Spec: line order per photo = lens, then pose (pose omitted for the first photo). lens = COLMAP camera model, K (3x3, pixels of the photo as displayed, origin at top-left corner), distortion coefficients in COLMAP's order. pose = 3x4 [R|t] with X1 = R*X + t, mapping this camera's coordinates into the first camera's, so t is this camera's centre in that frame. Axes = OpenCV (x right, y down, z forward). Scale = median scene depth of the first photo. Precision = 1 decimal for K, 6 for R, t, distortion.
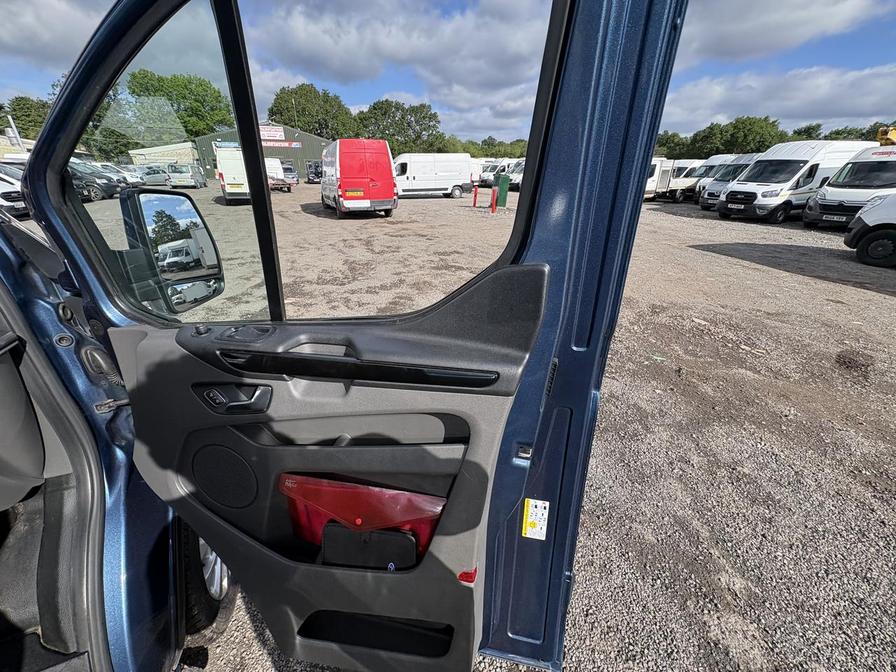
lens RADIAL K [[355.2, 0, 447.8], [0, 355.2, 338.4], [0, 0, 1]] dist [-0.000721, 0.000179]
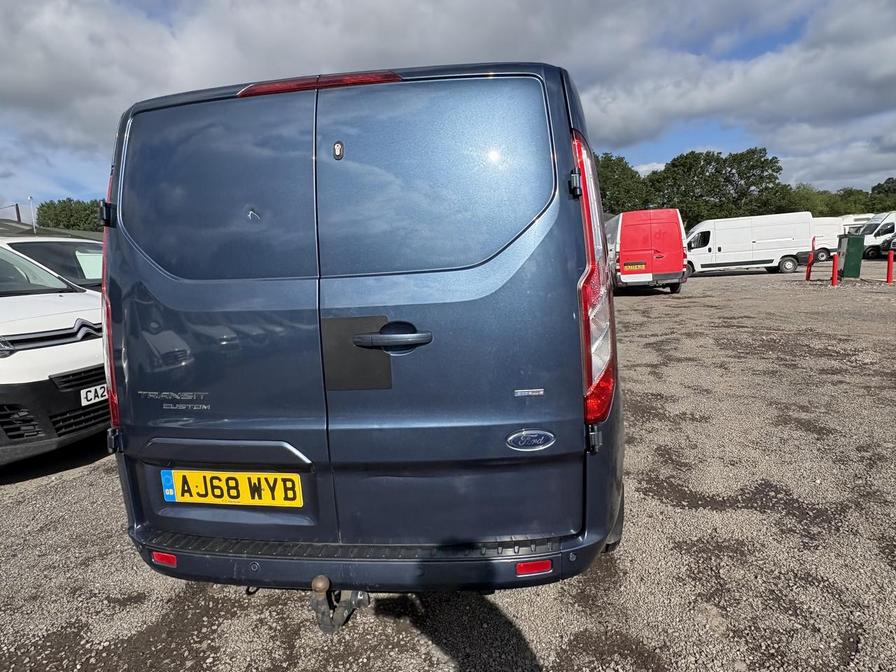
lens RADIAL K [[572.4, 0, 448.7], [0, 572.4, 333.3], [0, 0, 1]] dist [-0.001225, -0.001260]
pose [[0.851410, 0.014345, -0.524305, 0.046965], [-0.168213, 0.954291, -0.247049, 0.091252], [0.496795, 0.298535, 0.814906, -0.172183]]
